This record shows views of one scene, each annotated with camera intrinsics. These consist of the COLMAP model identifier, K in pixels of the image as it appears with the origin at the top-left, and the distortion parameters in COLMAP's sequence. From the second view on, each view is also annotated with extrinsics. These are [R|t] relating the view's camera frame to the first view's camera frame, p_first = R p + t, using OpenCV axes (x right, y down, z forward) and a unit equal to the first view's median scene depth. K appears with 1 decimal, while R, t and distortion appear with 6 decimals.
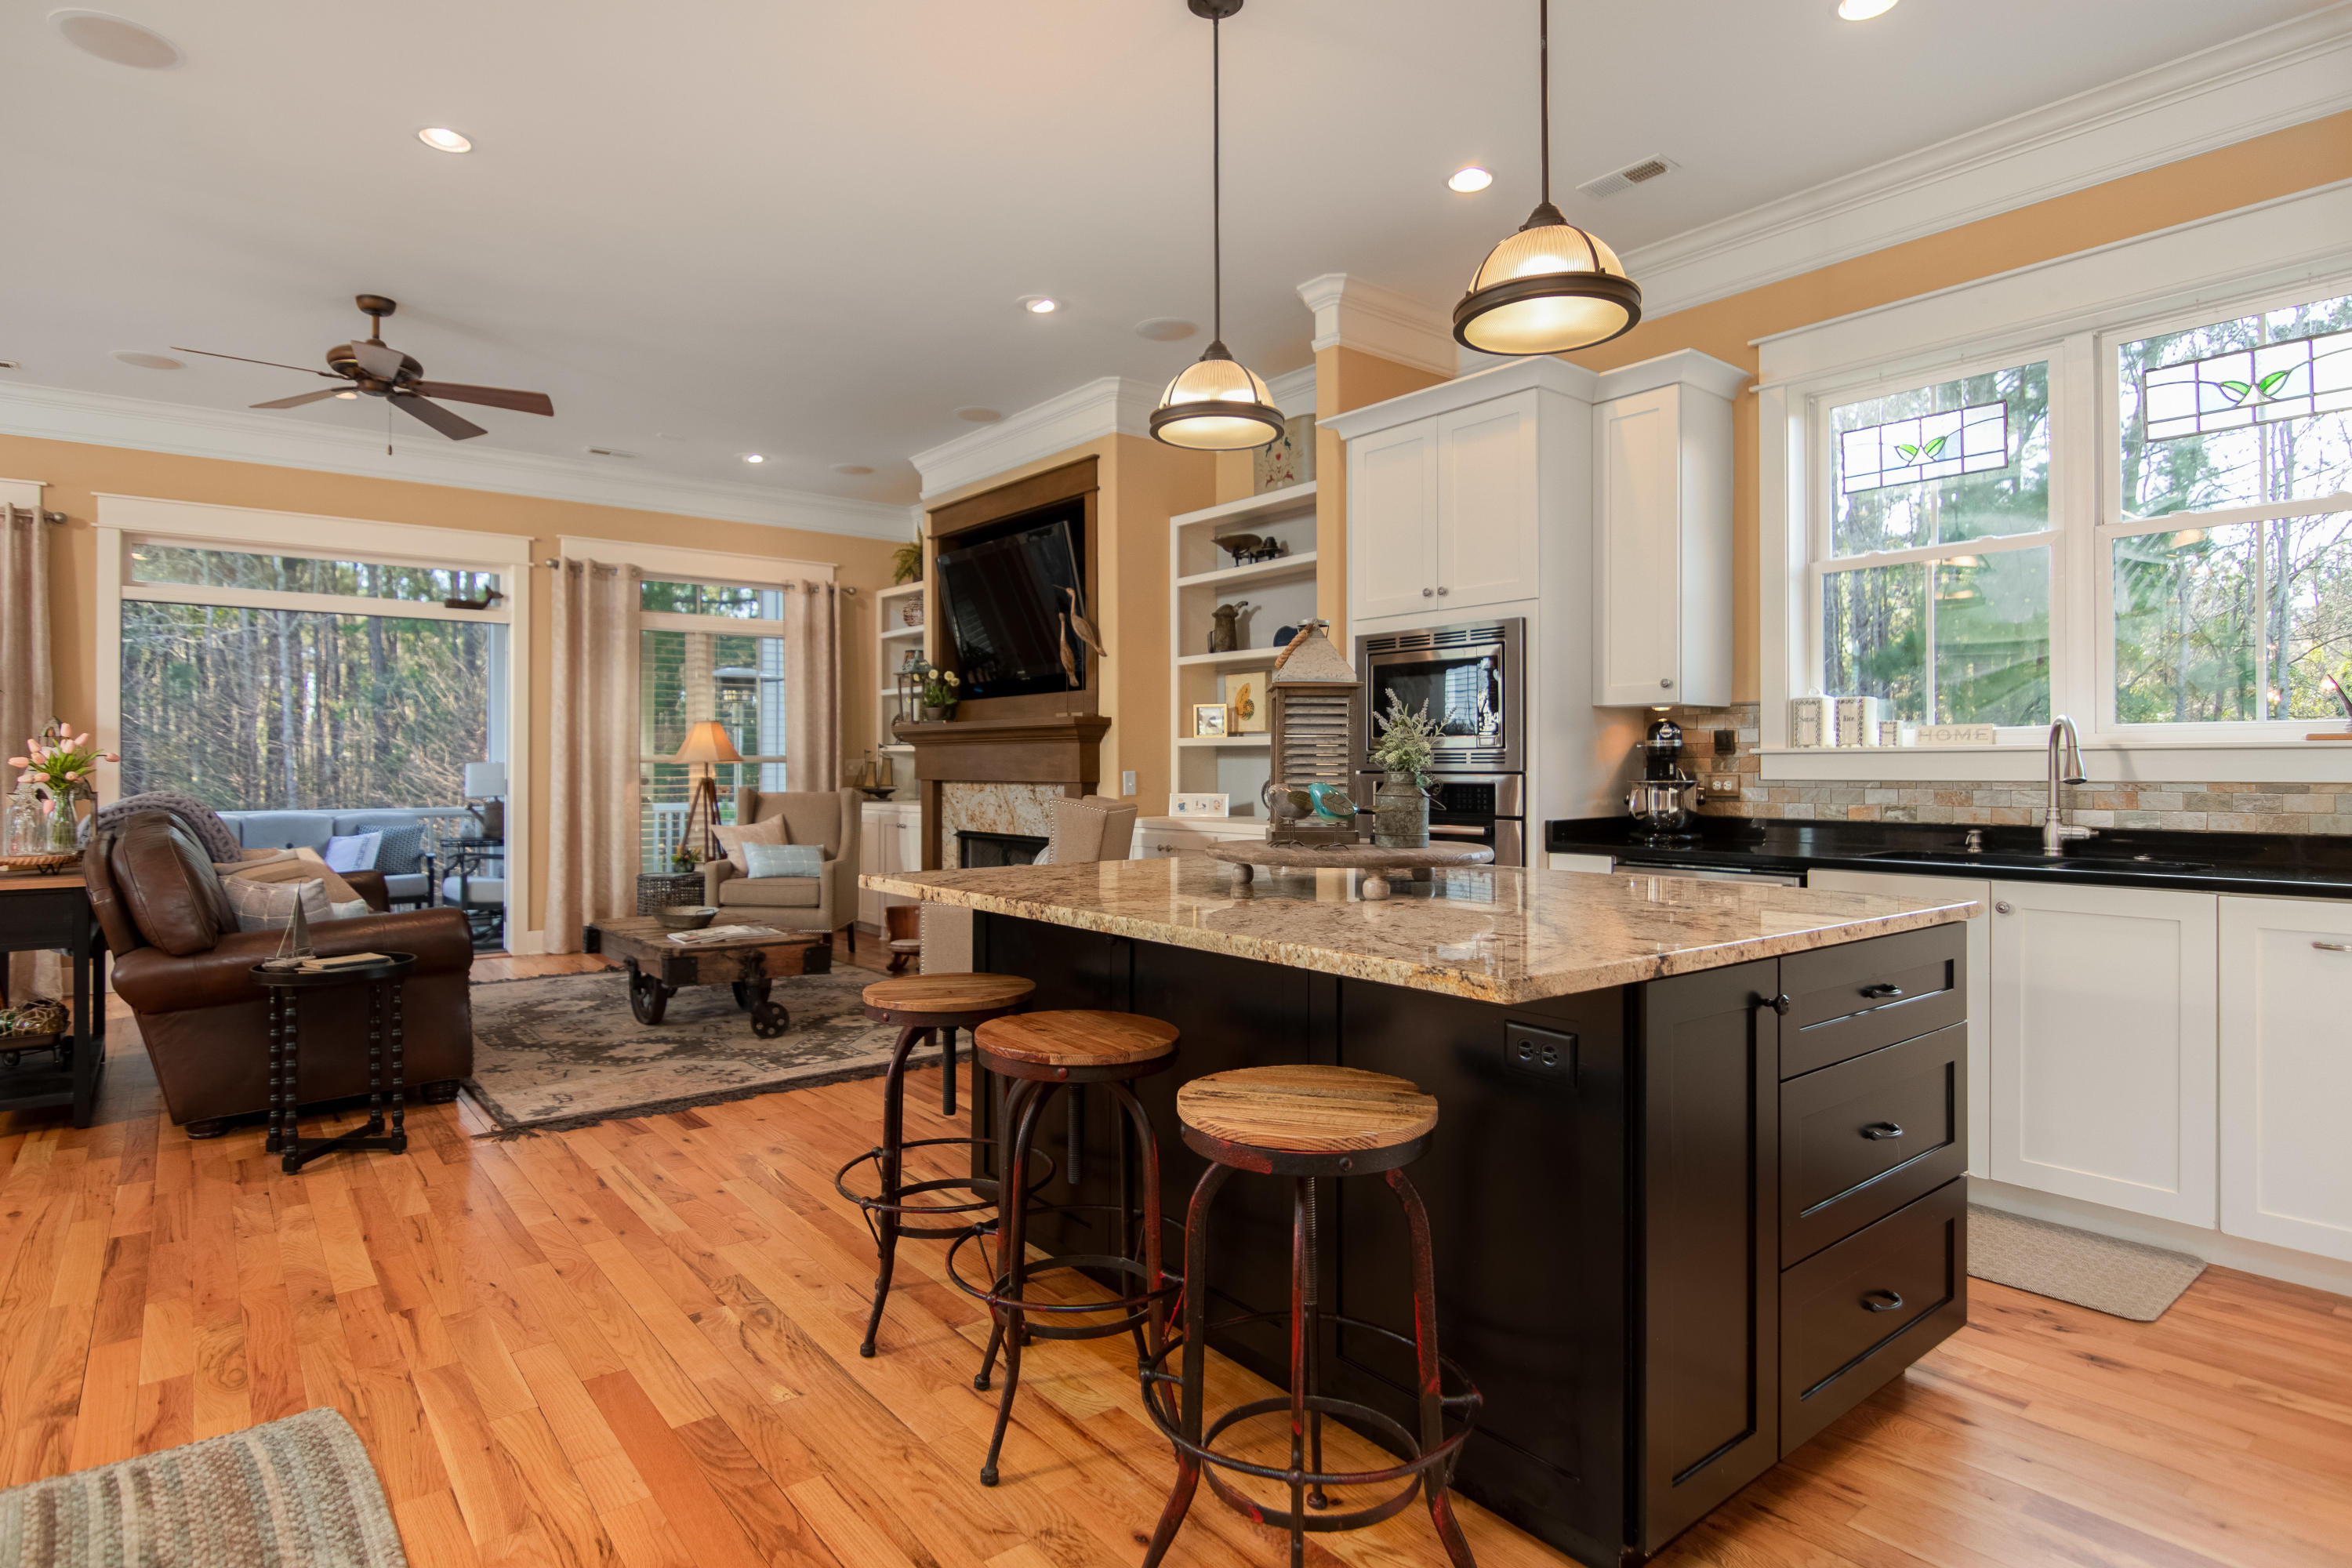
lens RADIAL K [[1214.5, 0, 1160.7], [0, 1214.5, 773.0], [0, 0, 1]] dist [0.001610, -0.010962]
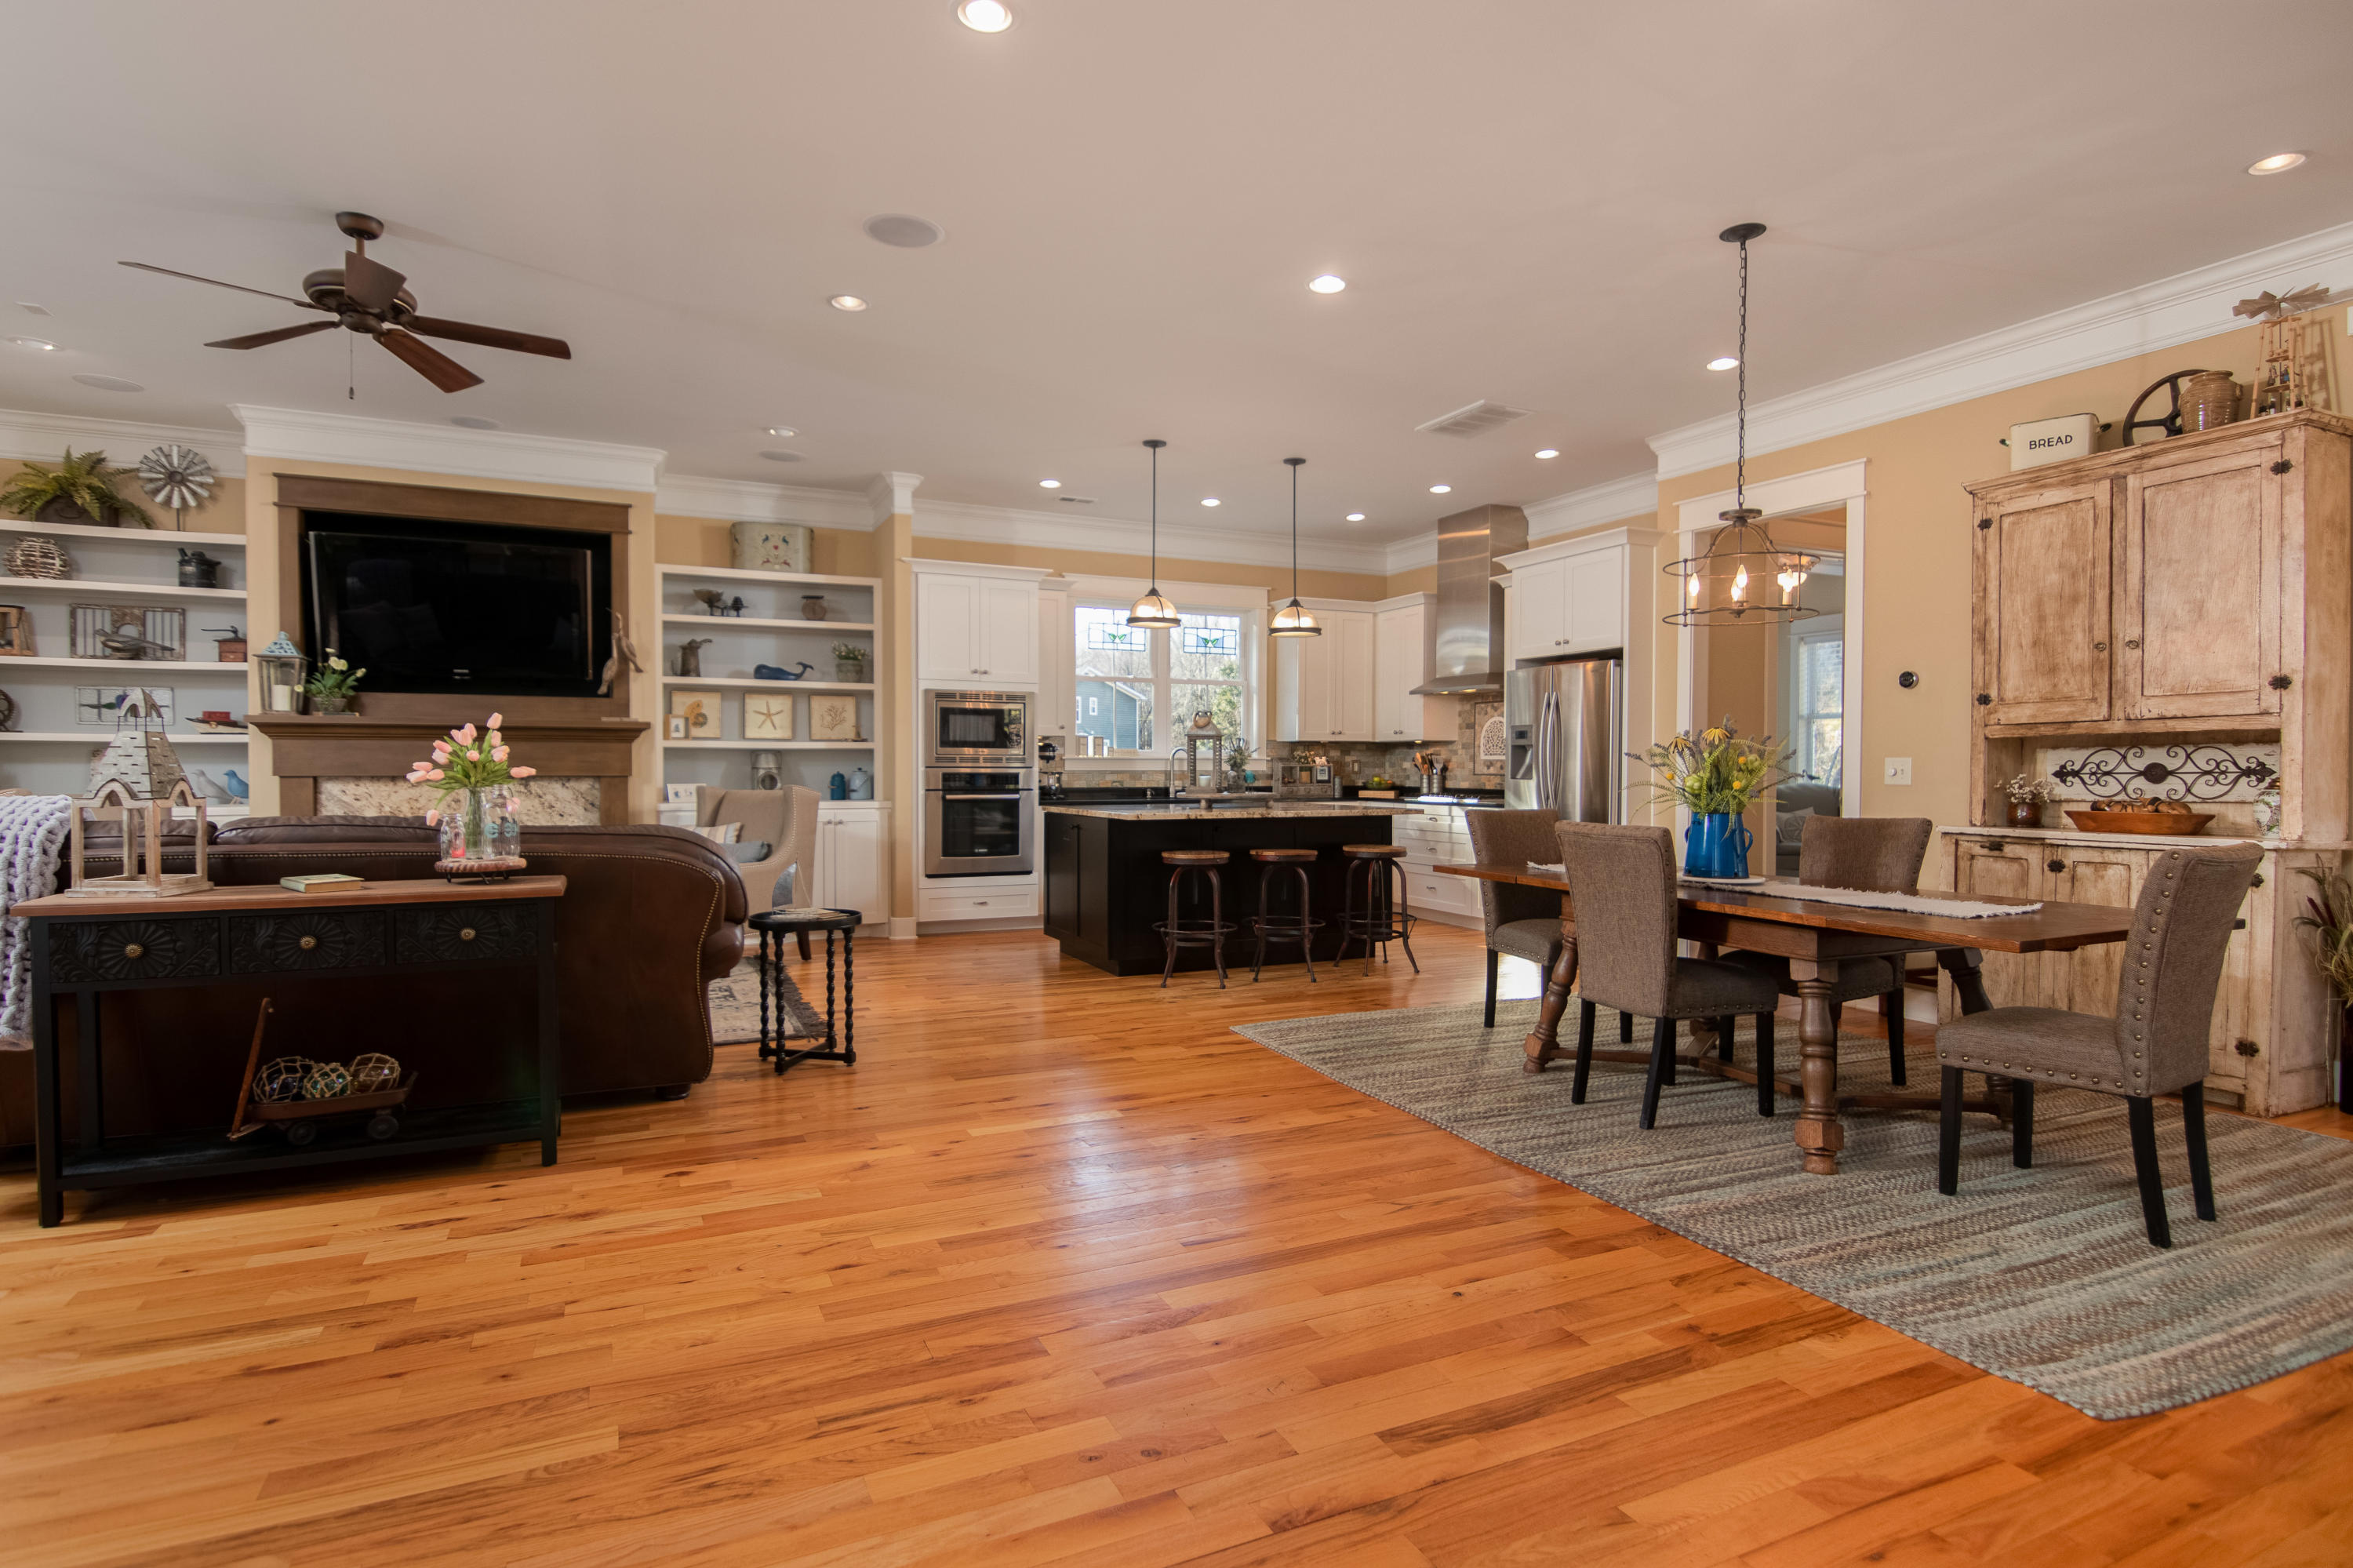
lens RADIAL K [[1215.0, 0, 1212.0], [0, 1215.0, 783.4], [0, 0, 1]] dist [0.001610, -0.010962]
pose [[0.212315, -0.015043, 0.977085, -1.631105], [0.000765, 0.999884, 0.015228, -0.005128], [-0.977201, -0.002486, 0.212302, 0.267973]]
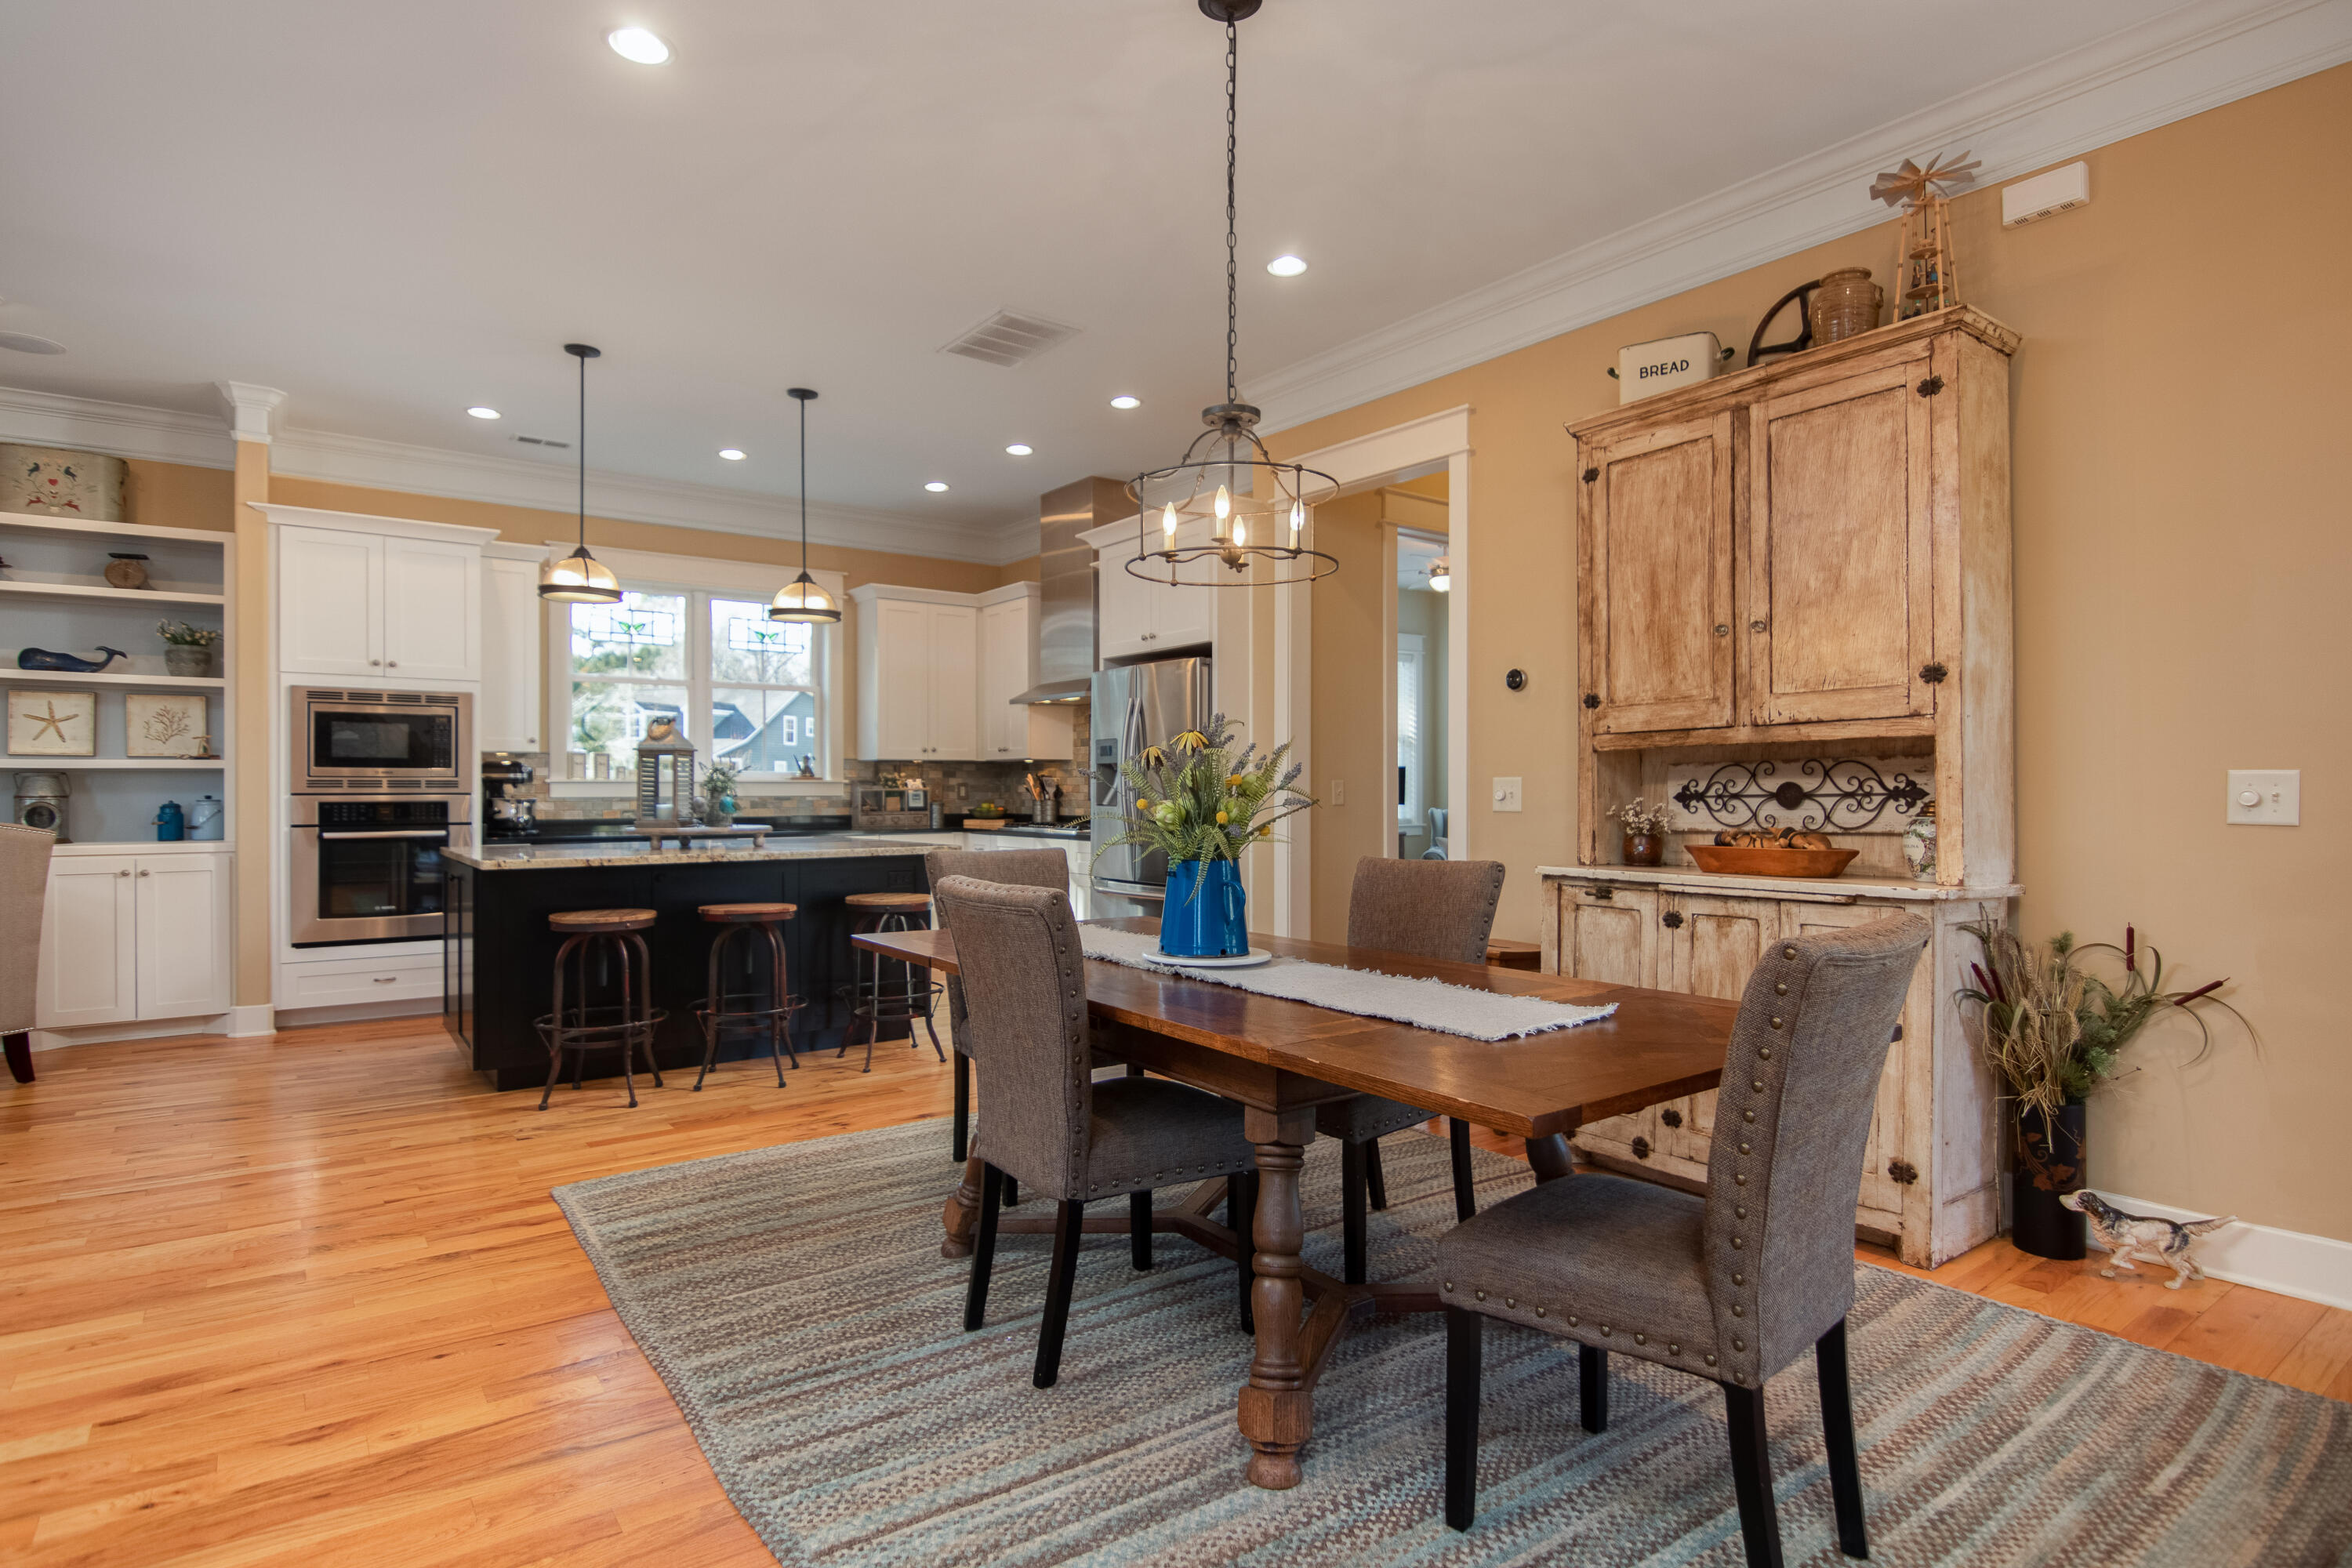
lens RADIAL K [[1214.5, 0, 1213.0], [0, 1214.5, 782.9], [0, 0, 1]] dist [0.001610, -0.010962]
pose [[0.012597, 0.004342, 0.999911, -1.209692], [0.004499, 0.999980, -0.004399, -0.003944], [-0.999911, 0.004554, 0.012577, 0.046731]]
